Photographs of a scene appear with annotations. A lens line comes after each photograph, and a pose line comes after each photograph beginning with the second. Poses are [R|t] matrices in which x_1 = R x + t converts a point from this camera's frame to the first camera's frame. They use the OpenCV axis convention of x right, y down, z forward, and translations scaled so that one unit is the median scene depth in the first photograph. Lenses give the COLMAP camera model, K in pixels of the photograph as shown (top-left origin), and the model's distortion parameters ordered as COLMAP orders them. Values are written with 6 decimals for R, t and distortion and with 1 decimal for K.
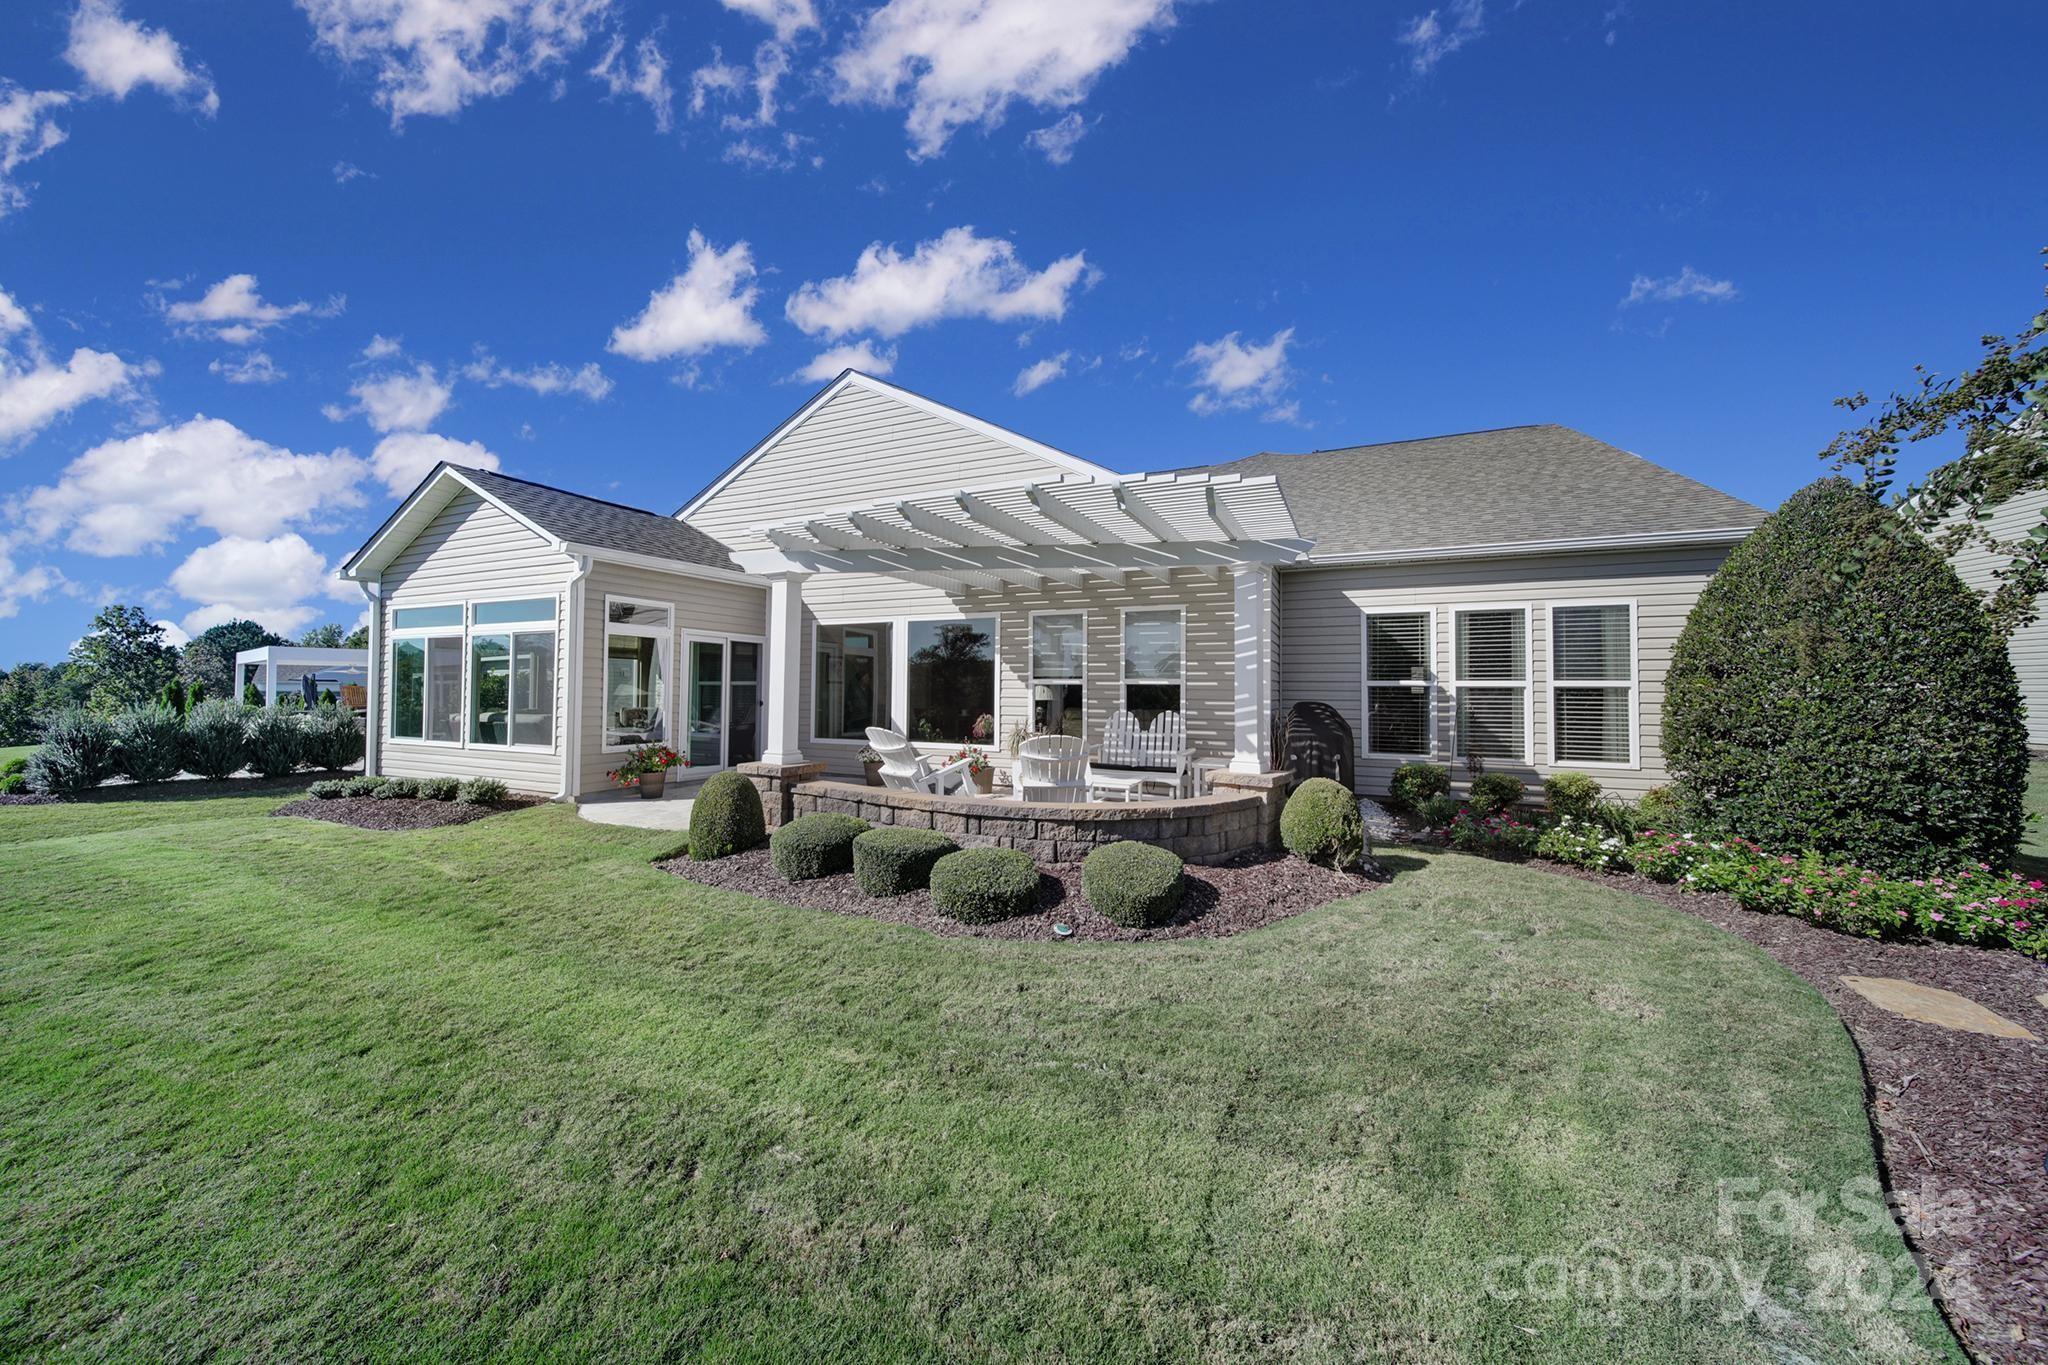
lens RADIAL K [[721.5, 0, 1024.0], [0, 721.5, 671.3], [0, 0, 1]] dist [-0.000478, -0.000112]
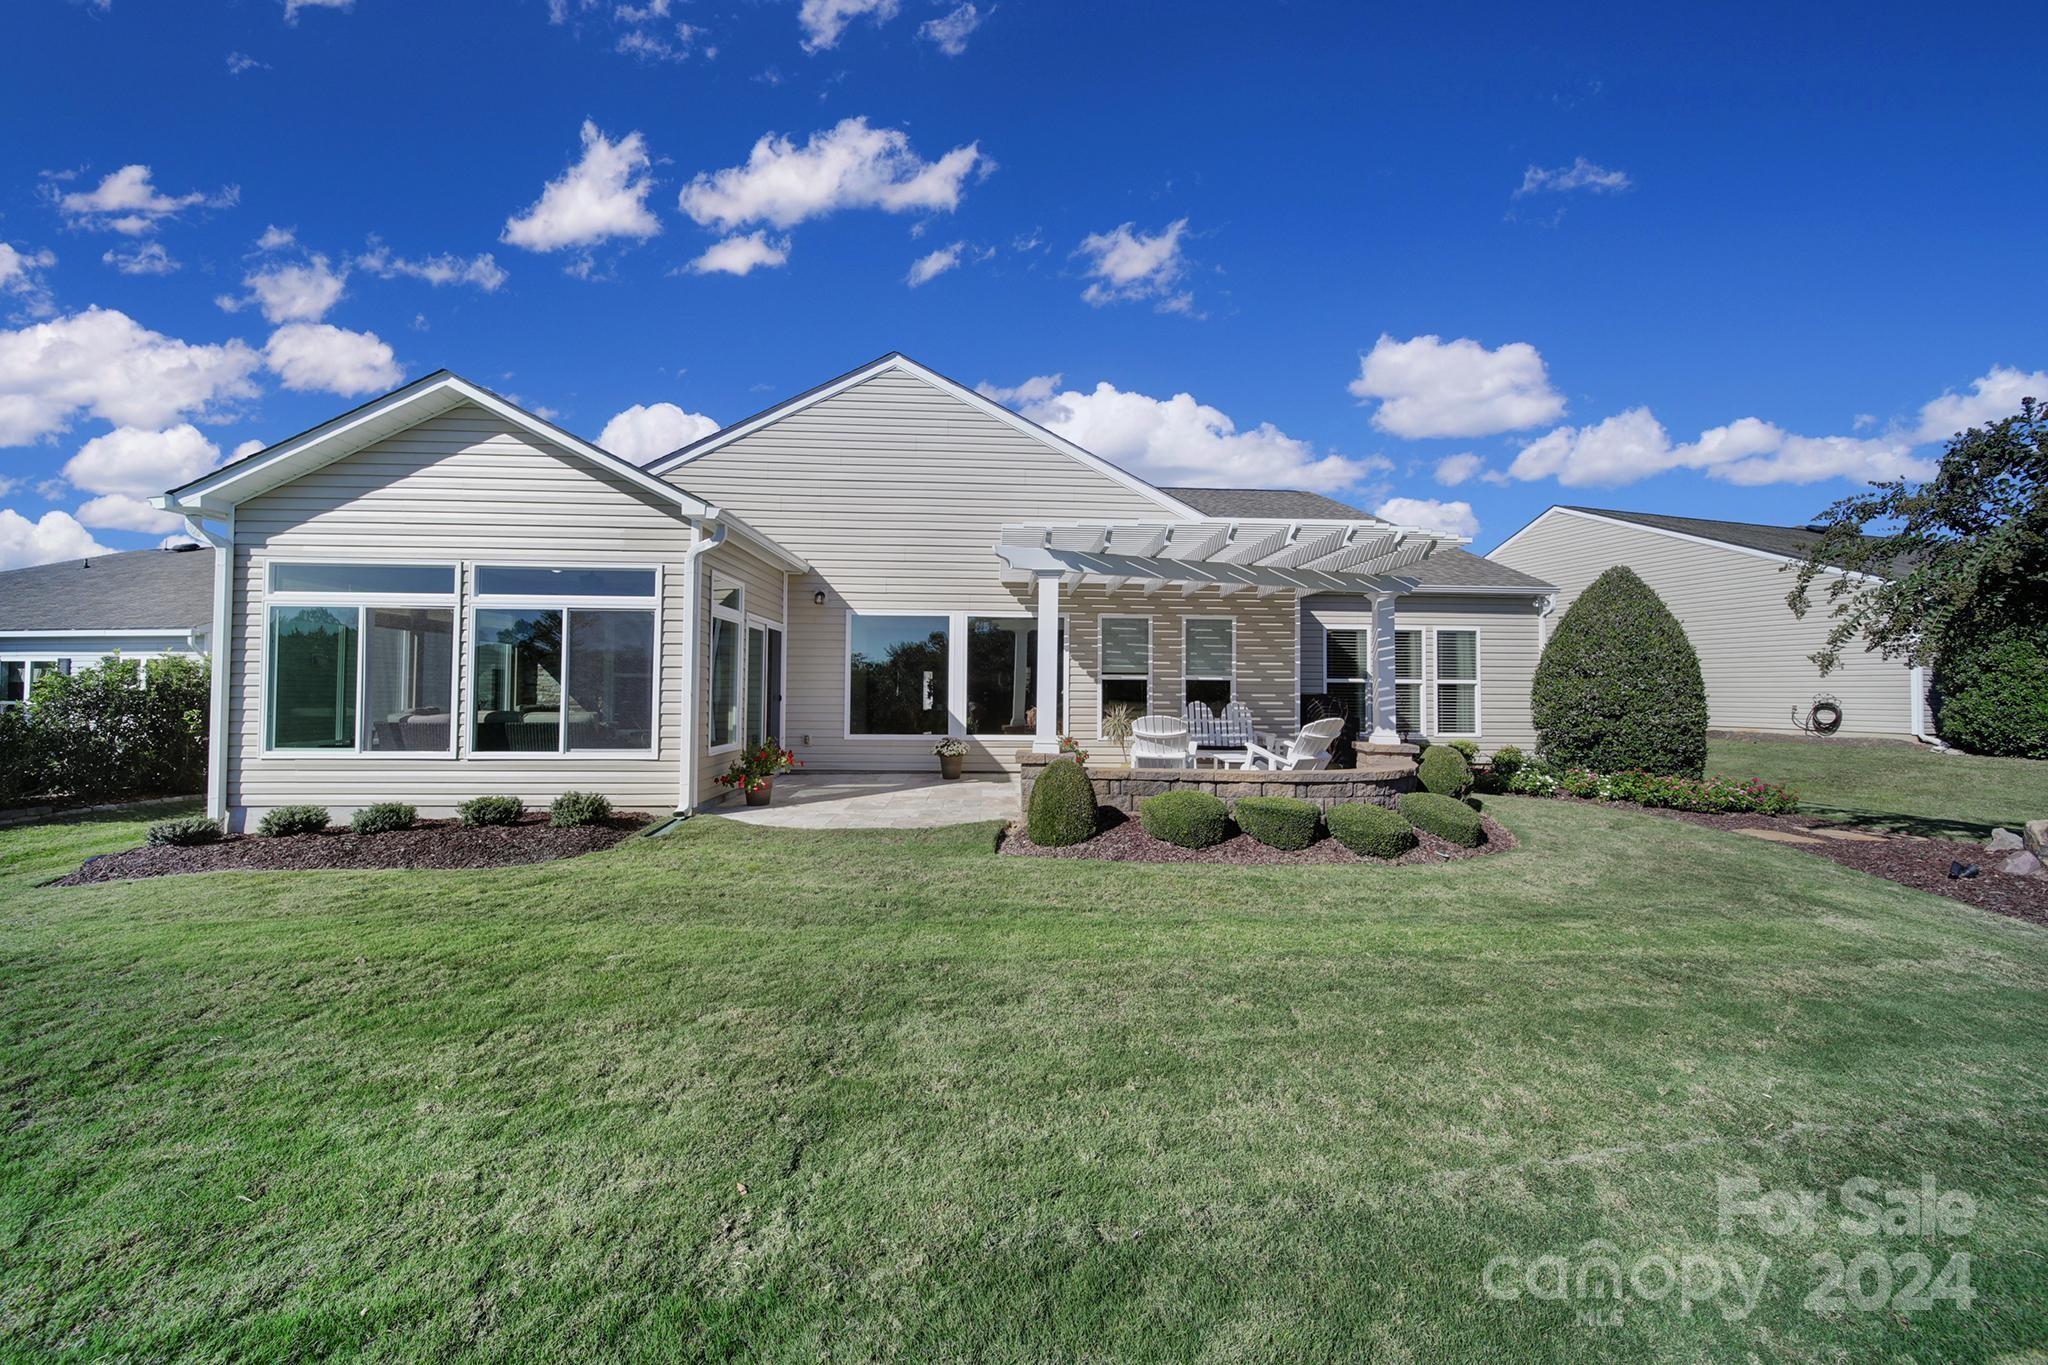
lens RADIAL K [[721.5, 0, 1024.0], [0, 721.5, 671.3], [0, 0, 1]] dist [-0.000478, -0.000112]
pose [[0.885034, 0.013367, 0.465335, -0.667775], [-0.014197, 0.999898, -0.001720, 0.010025], [-0.465311, -0.005084, 0.885133, 0.073874]]
